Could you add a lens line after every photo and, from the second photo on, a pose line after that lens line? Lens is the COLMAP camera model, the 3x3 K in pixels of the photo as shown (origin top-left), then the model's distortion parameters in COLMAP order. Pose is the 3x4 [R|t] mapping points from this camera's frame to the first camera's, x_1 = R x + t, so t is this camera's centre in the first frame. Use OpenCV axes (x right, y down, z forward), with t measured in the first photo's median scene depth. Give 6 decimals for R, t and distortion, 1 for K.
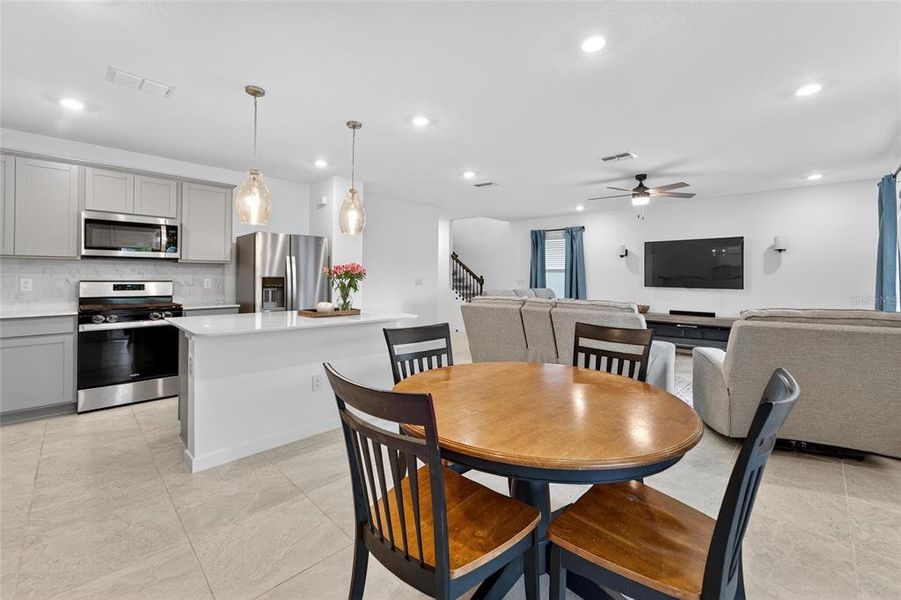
lens RADIAL K [[386.4, 0, 452.2], [0, 386.4, 268.7], [0, 0, 1]] dist [0.001672, 0.000274]
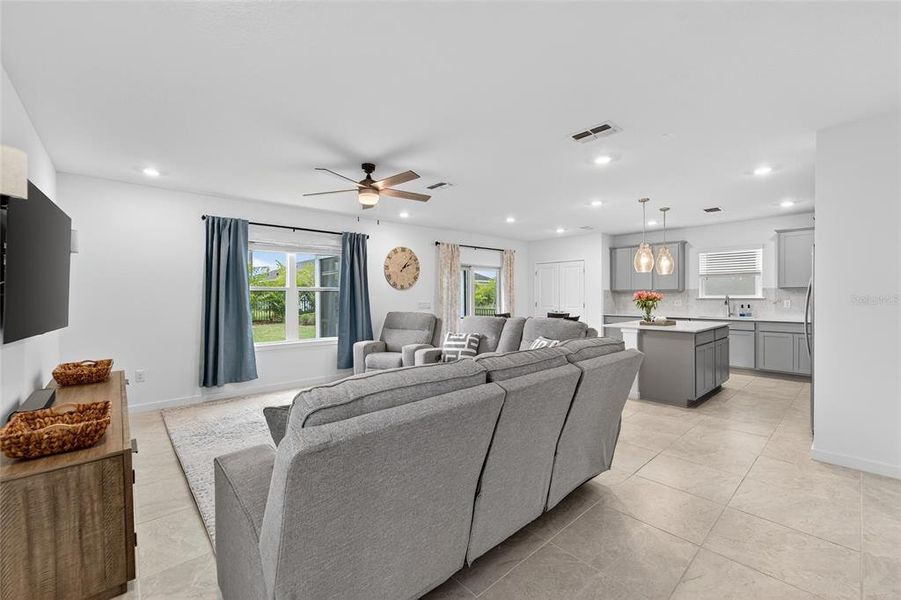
lens RADIAL K [[376.8, 0, 441.4], [0, 376.8, 298.1], [0, 0, 1]] dist [-0.034586, 0.020994]
pose [[-0.997696, -0.000630, 0.067838, 0.391185], [-0.001993, 0.999798, -0.020020, 0.042360], [-0.067812, -0.020109, -0.997495, 2.242760]]
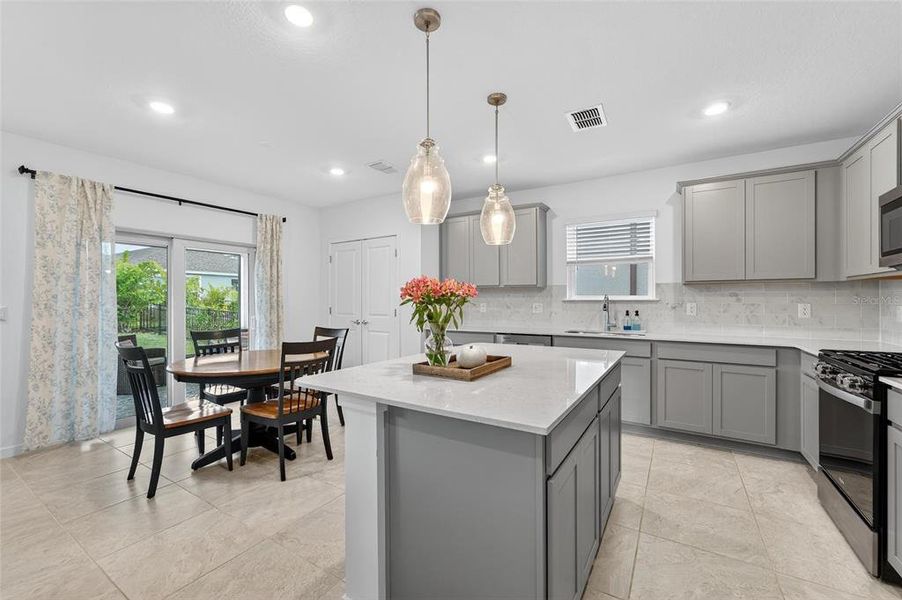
lens RADIAL K [[377.3, 0, 441.9], [0, 377.3, 298.1], [0, 0, 1]] dist [-0.034586, 0.020994]
pose [[-0.977989, -0.002277, -0.208646, -0.136694], [0.002217, 0.999771, -0.021302, 0.021923], [0.208646, -0.021296, -0.977759, 1.374835]]
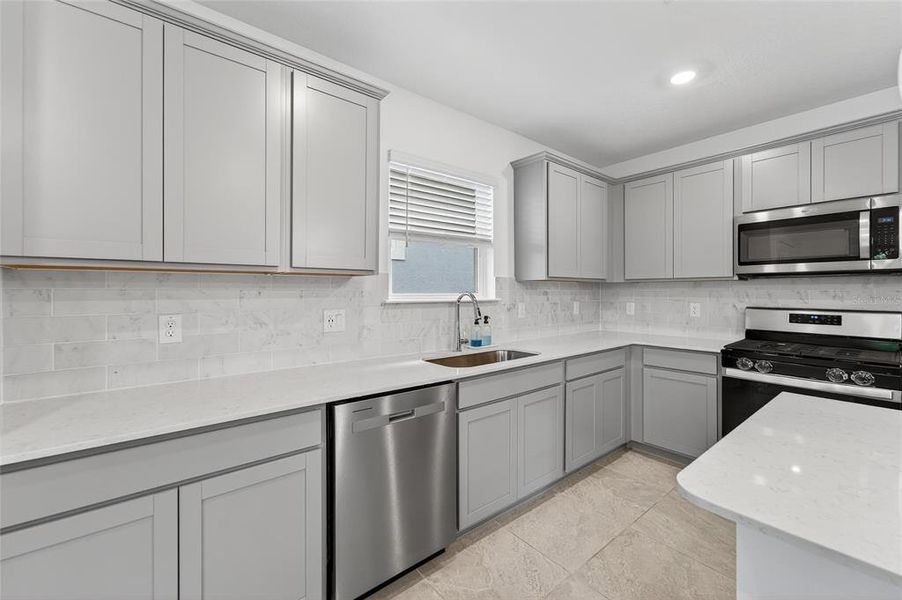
lens RADIAL K [[377.3, 0, 441.9], [0, 377.3, 298.1], [0, 0, 1]] dist [-0.034586, 0.020994]
pose [[-0.102245, 0.012116, -0.994685, -0.162593], [0.020537, 0.999738, 0.010067, -0.006691], [0.994547, -0.019399, -0.102467, 0.474073]]
